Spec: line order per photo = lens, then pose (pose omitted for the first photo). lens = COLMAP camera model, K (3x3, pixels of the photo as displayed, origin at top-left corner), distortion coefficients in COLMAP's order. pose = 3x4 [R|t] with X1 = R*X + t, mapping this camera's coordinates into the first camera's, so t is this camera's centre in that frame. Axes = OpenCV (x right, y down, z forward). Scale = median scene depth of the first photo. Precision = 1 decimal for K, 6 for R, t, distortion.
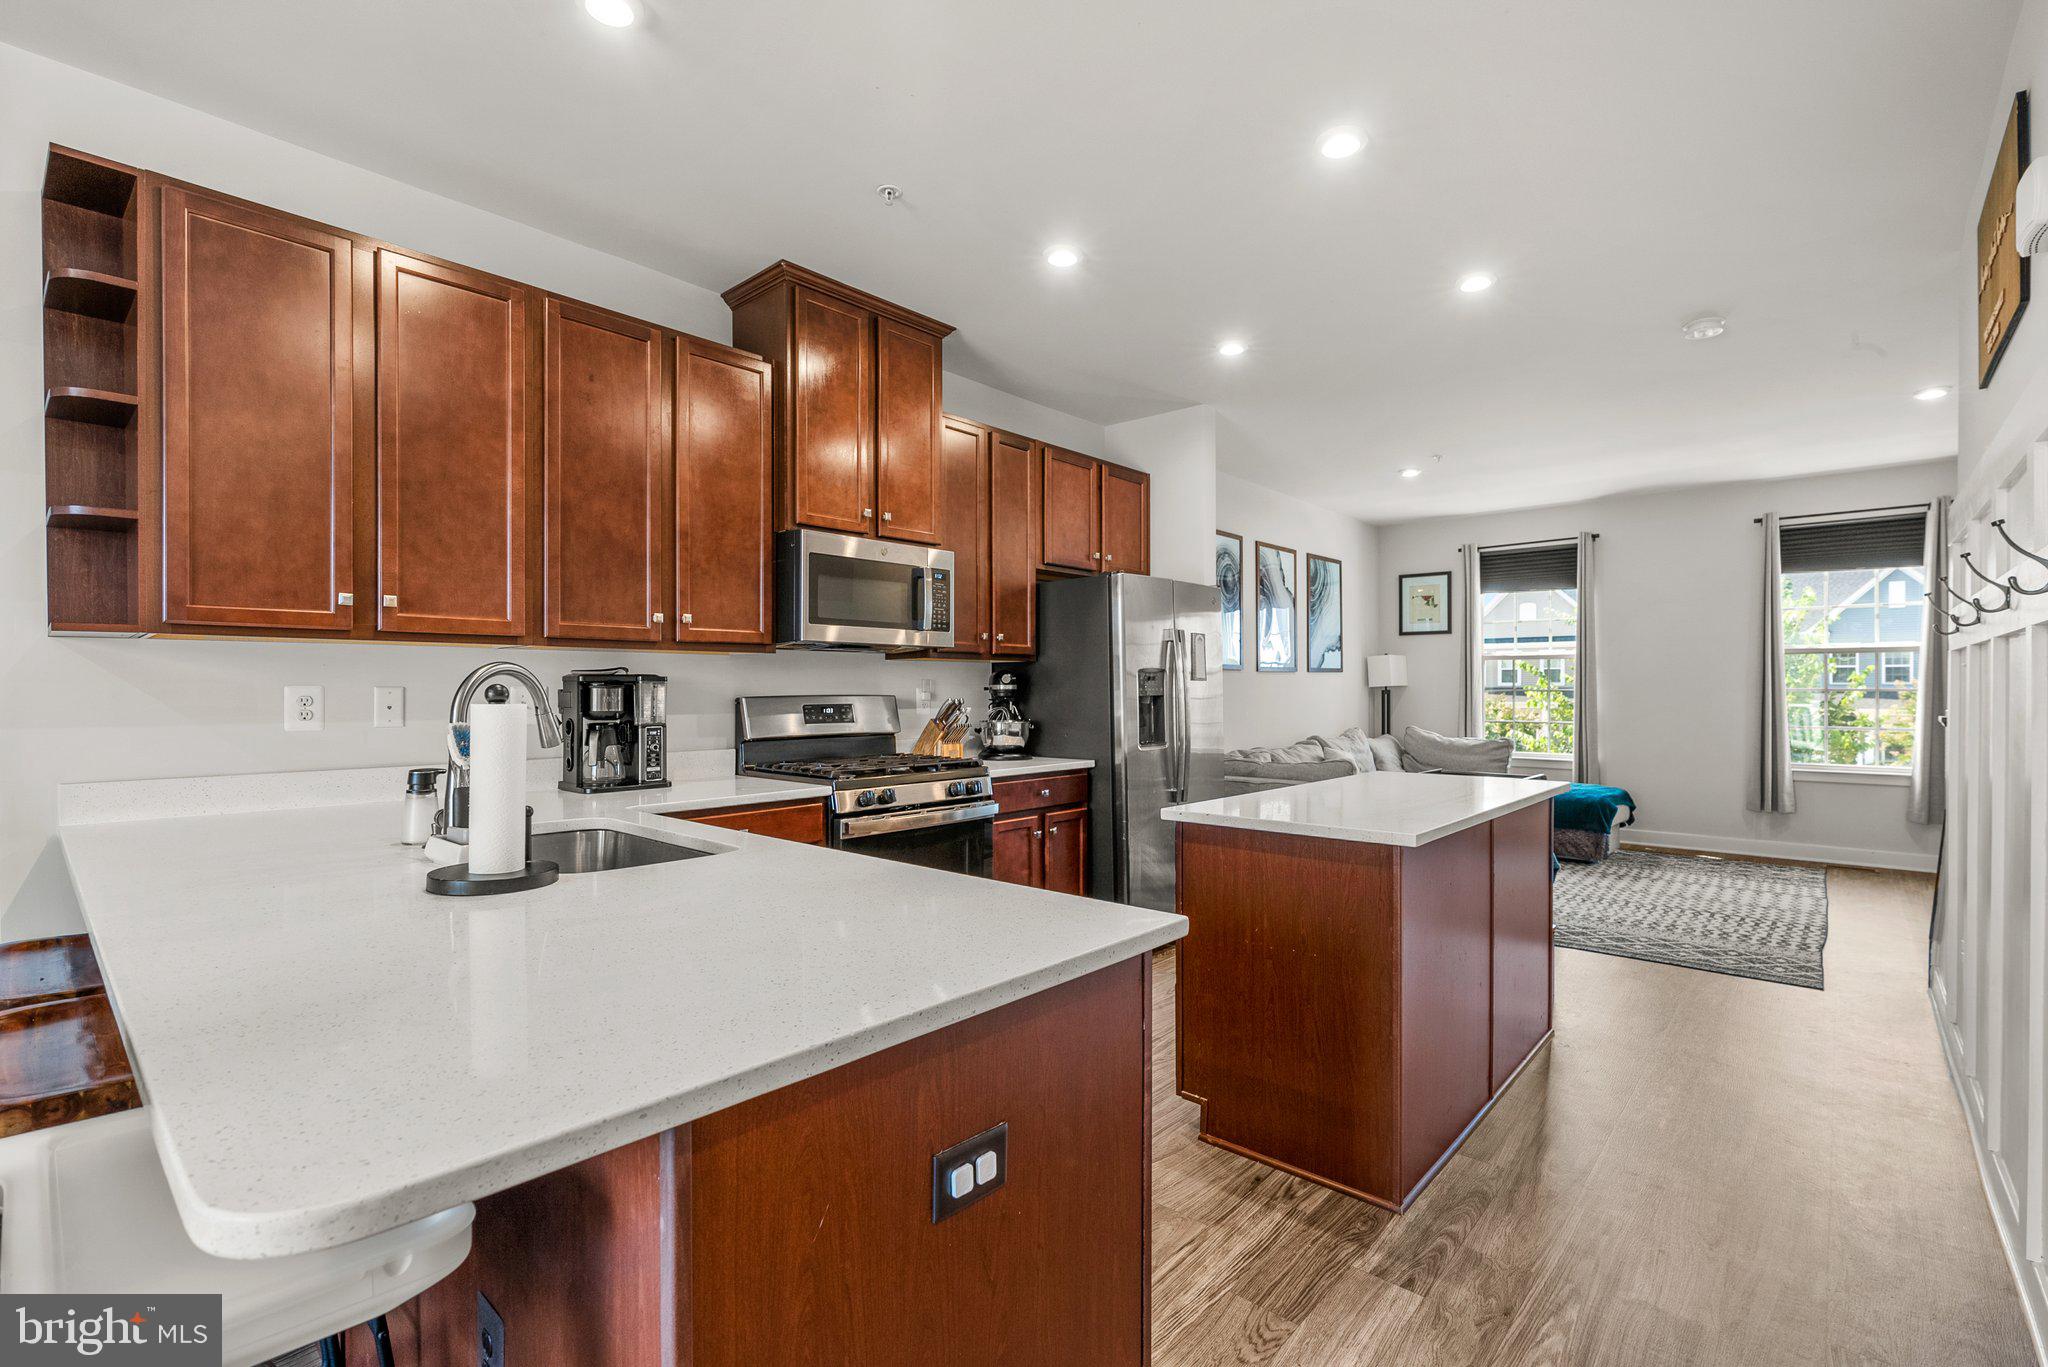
lens RADIAL K [[922.8, 0, 1017.4], [0, 922.8, 685.9], [0, 0, 1]] dist [-0.018418, 0.010957]
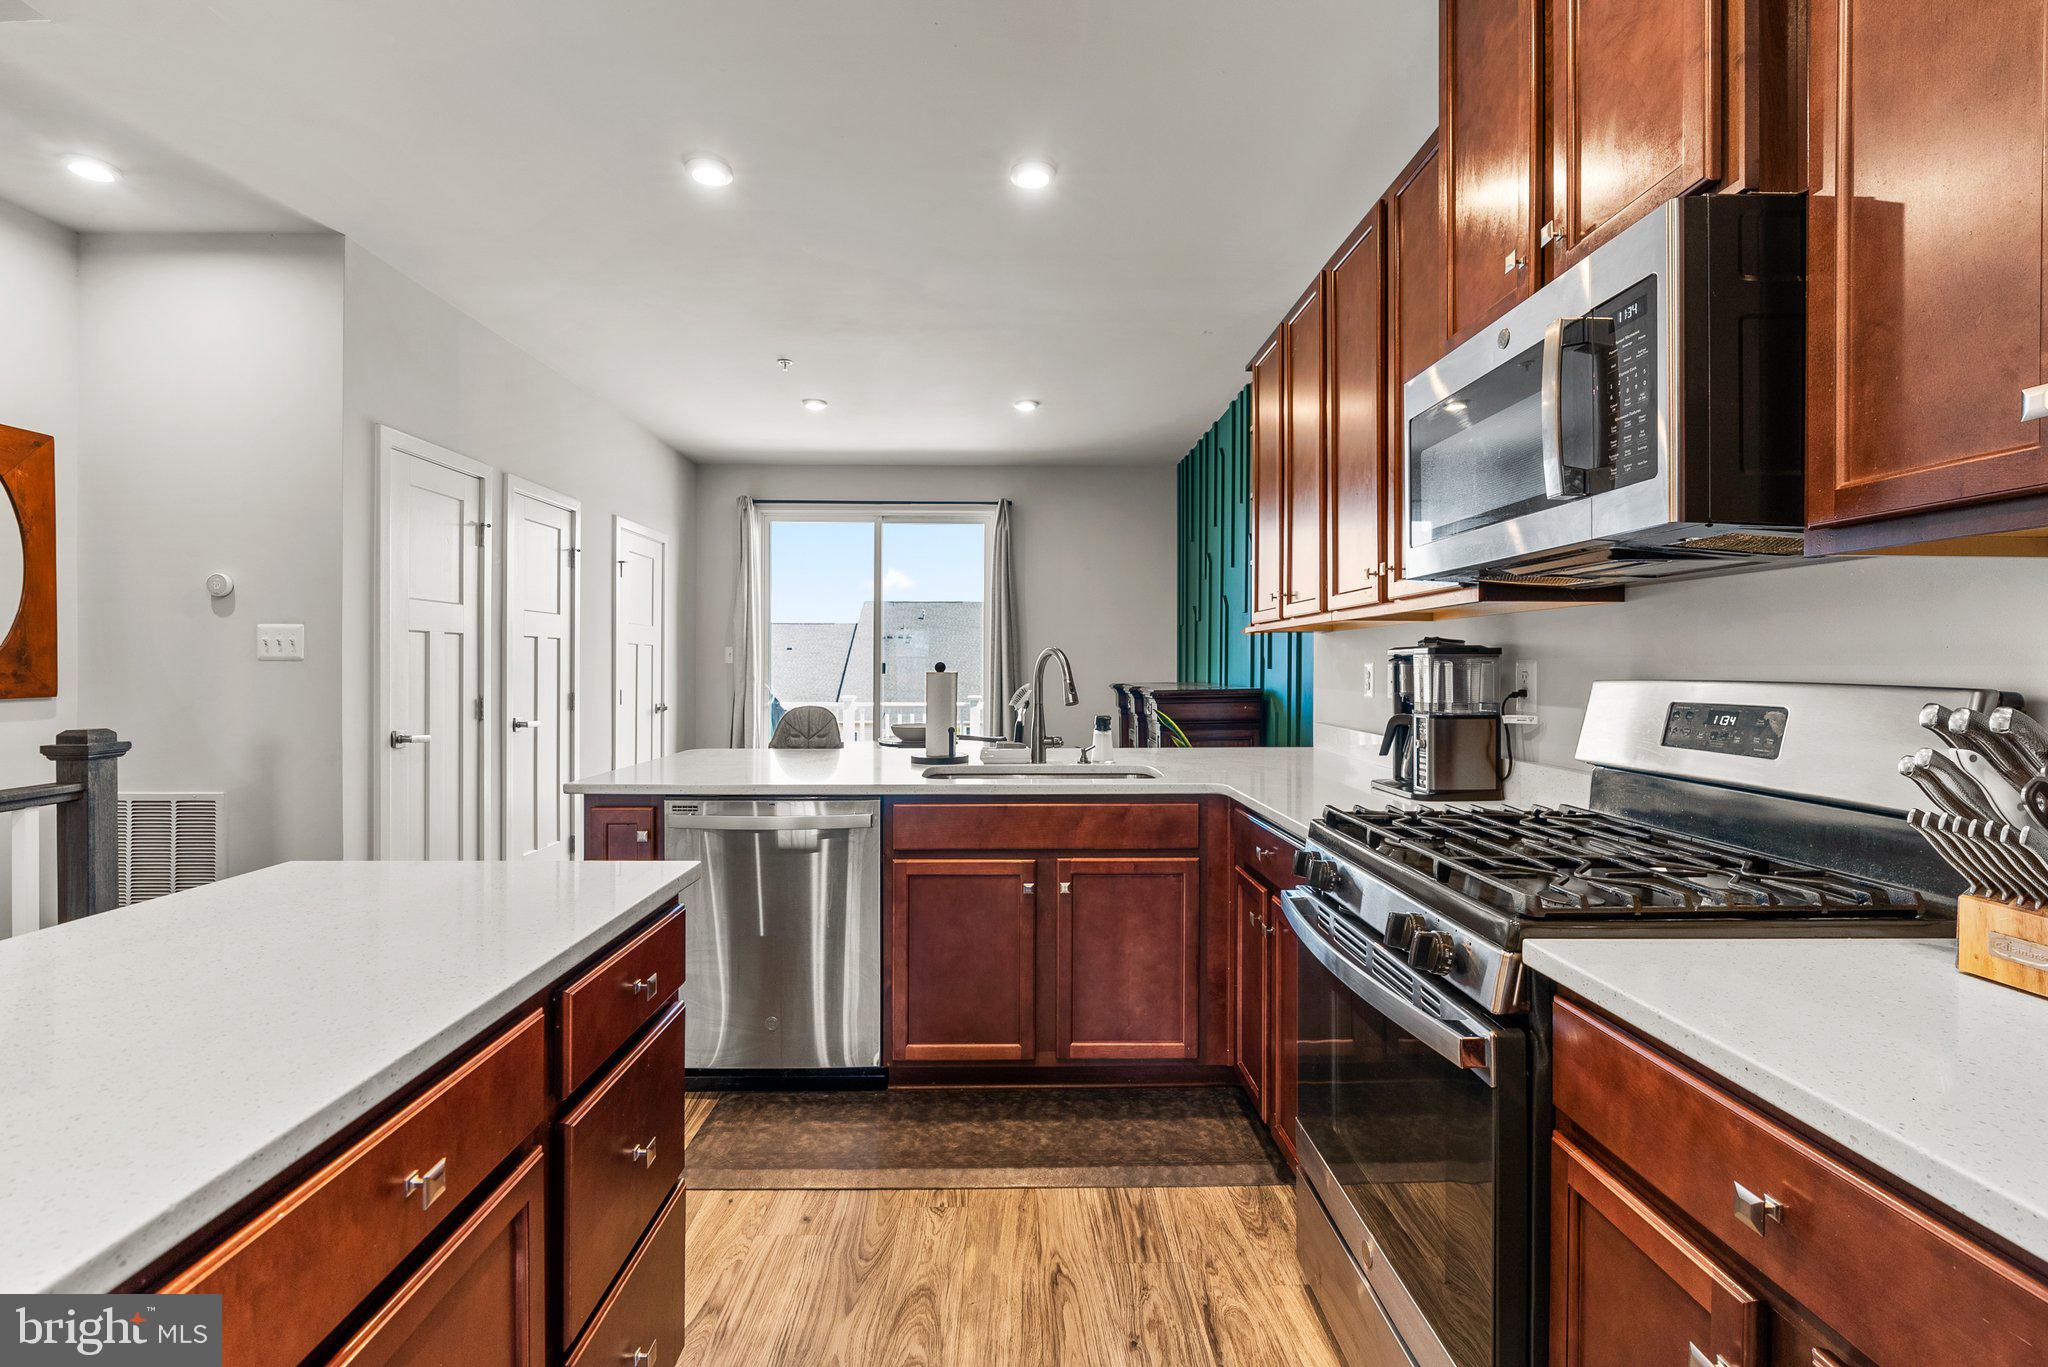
lens RADIAL K [[930.5, 0, 1020.2], [0, 930.5, 669.7], [0, 0, 1]] dist [-0.002925, 0.000215]
pose [[-0.731282, 0.000896, -0.682075, 0.253015], [-0.001133, 0.999996, 0.002529, 0.003944], [0.682074, 0.002623, -0.731278, 0.960897]]
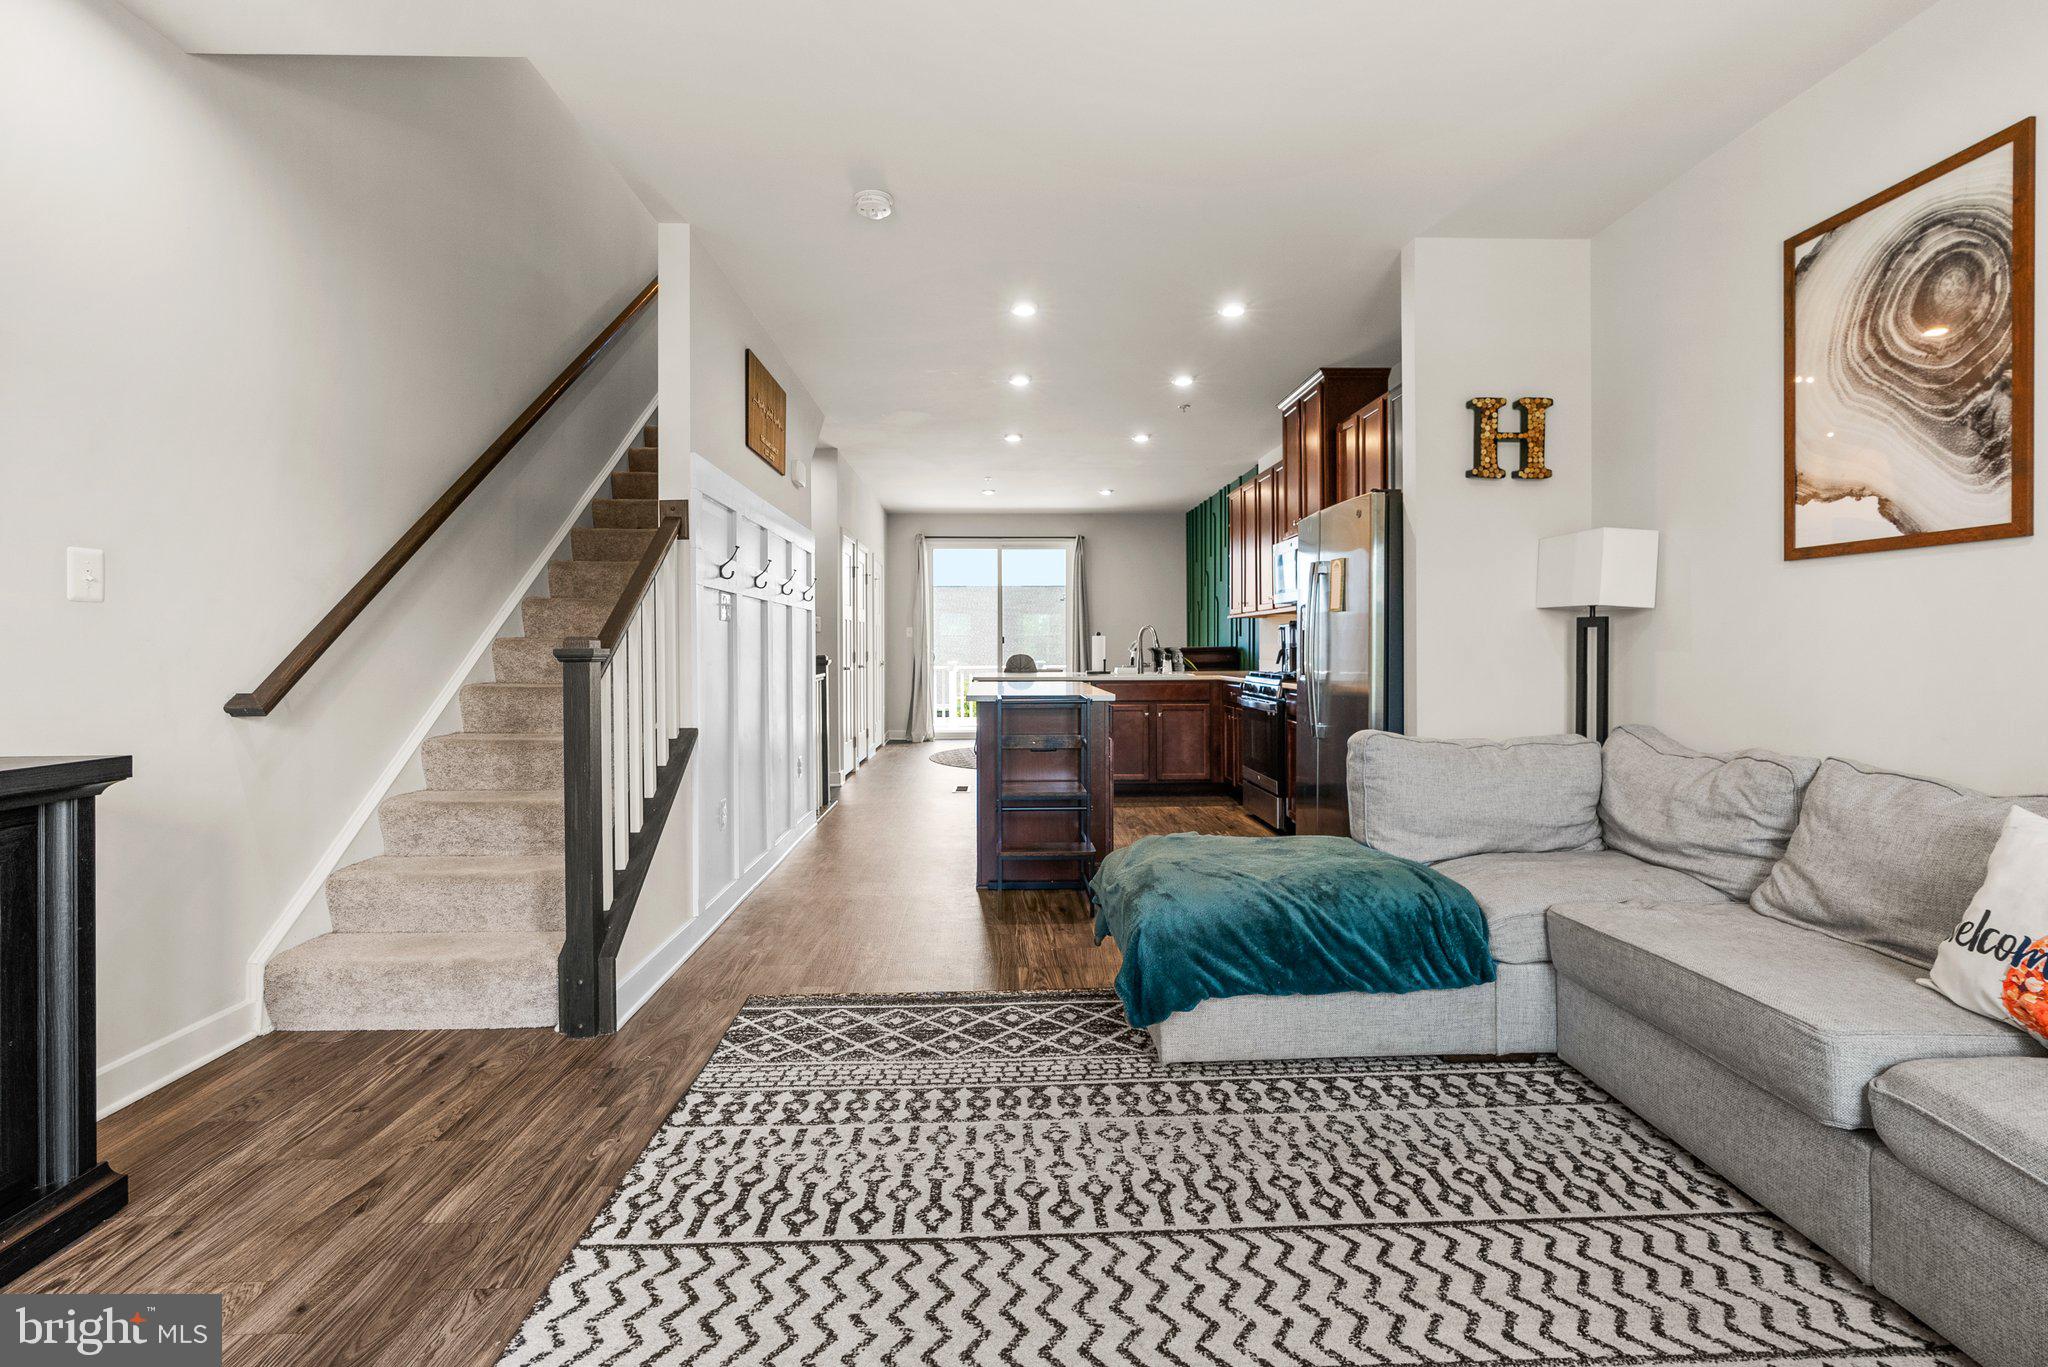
lens RADIAL K [[937.3, 0, 1019.2], [0, 937.3, 640.9], [0, 0, 1]] dist [-0.001074, 0.001555]
pose [[-0.721645, -0.003234, -0.692255, 1.124735], [0.003997, 0.999953, -0.008838, 0.032414], [0.692251, -0.009145, -0.721598, 1.545743]]
